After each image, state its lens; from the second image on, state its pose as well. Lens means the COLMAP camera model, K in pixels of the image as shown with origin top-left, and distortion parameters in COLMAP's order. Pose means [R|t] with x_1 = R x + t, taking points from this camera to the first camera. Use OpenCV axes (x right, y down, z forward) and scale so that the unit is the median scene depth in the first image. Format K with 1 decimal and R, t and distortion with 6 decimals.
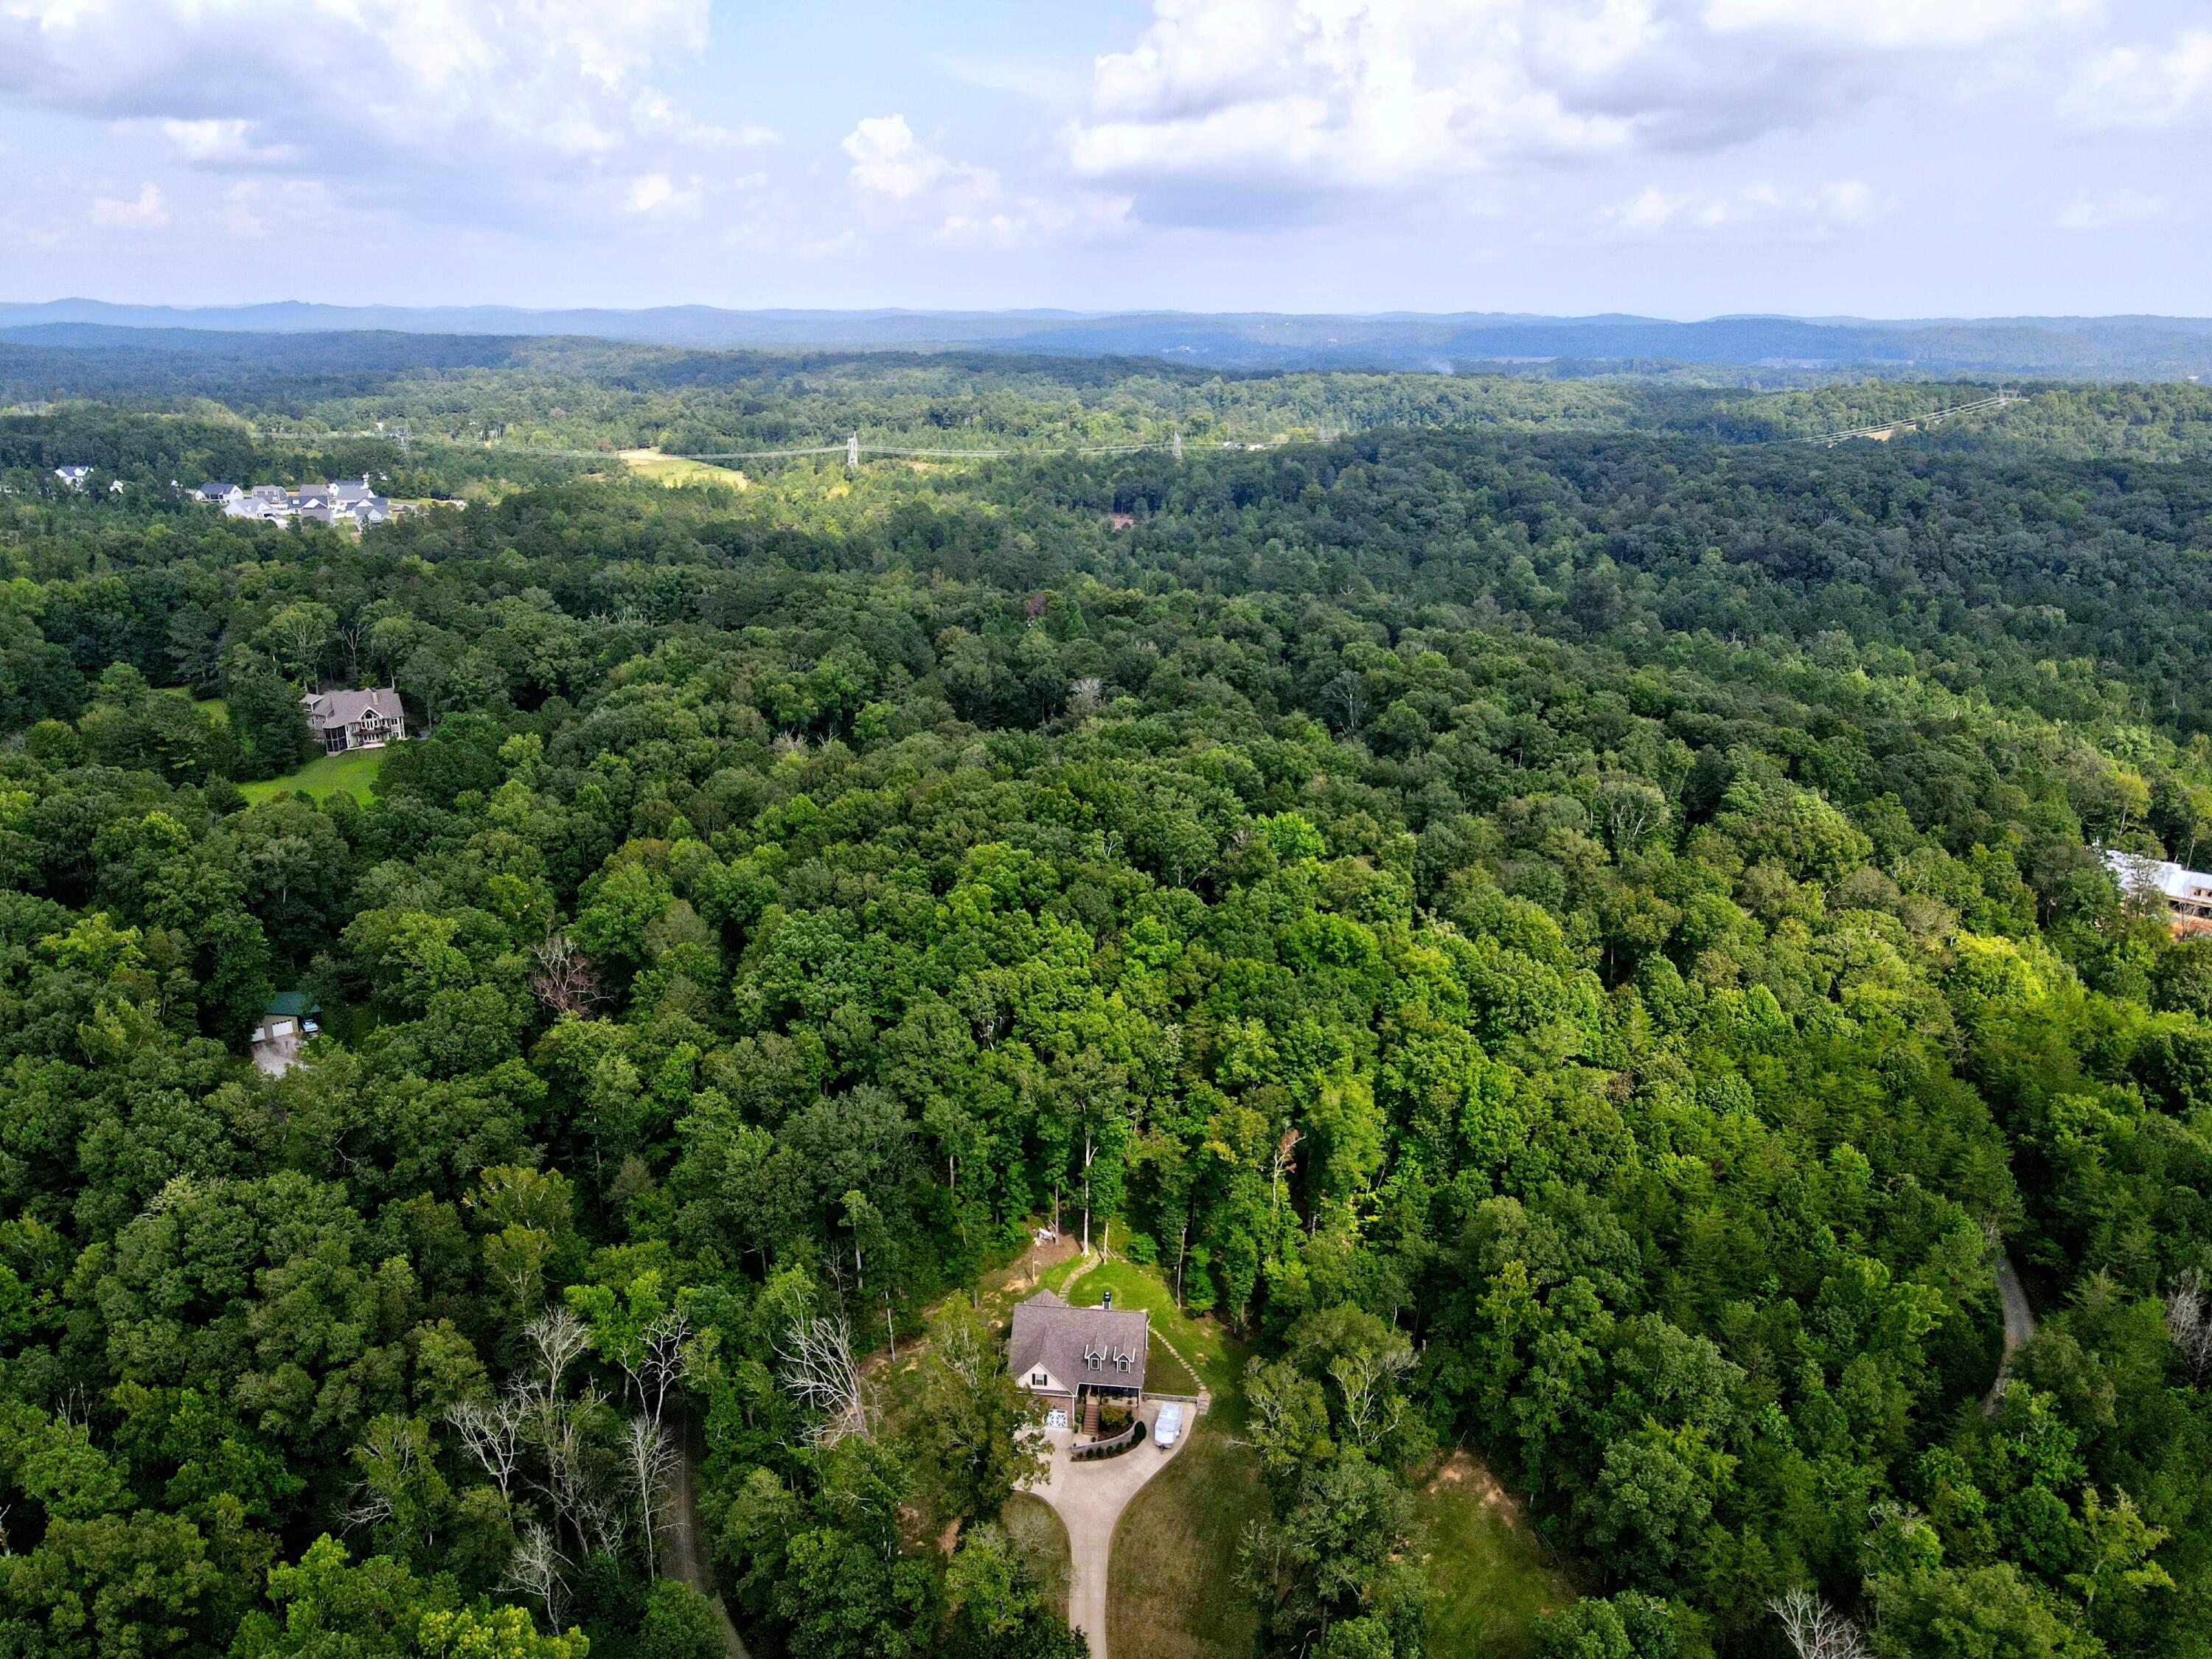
lens RADIAL K [[1619.5, 0, 1103.8], [0, 1619.5, 837.5], [0, 0, 1]] dist [0.018040, -0.000511]
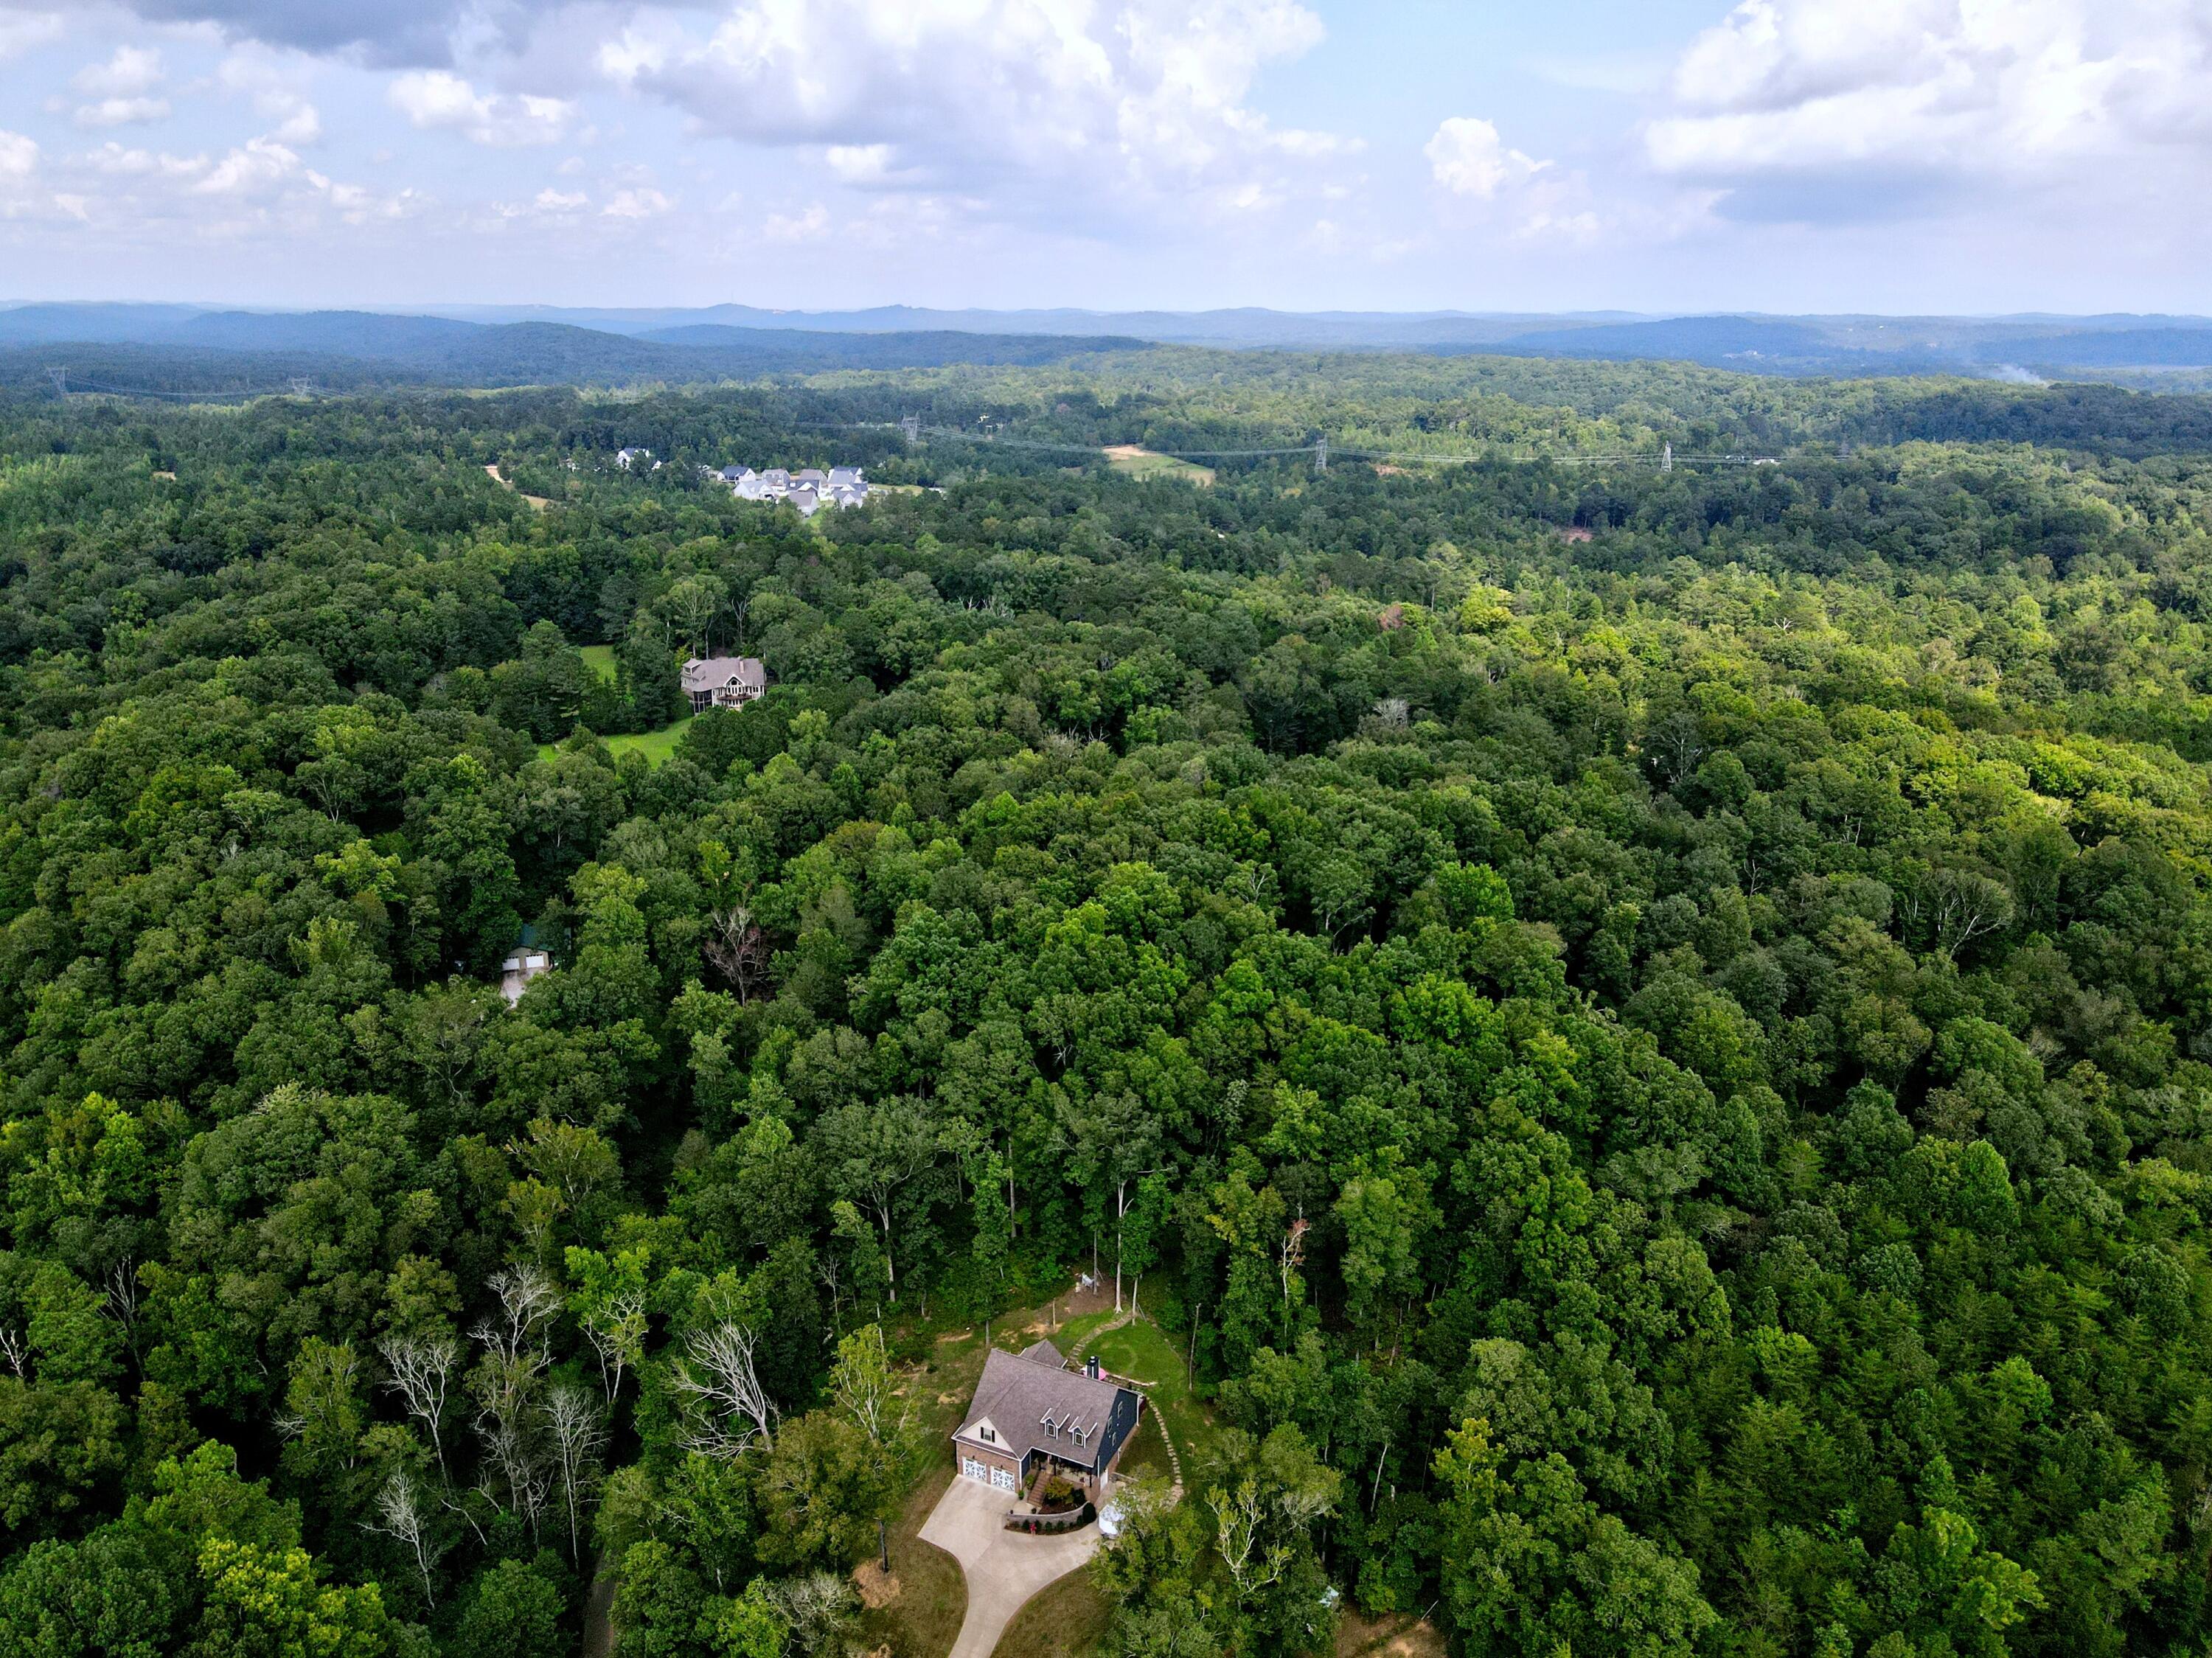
lens RADIAL K [[1619.3, 0, 1113.8], [0, 1619.3, 820.9], [0, 0, 1]] dist [0.018040, -0.000511]
pose [[0.946000, 0.099743, -0.308440, 0.203676], [-0.103067, 0.994659, 0.005540, -0.023963], [0.307345, 0.026549, 0.951228, 0.082469]]
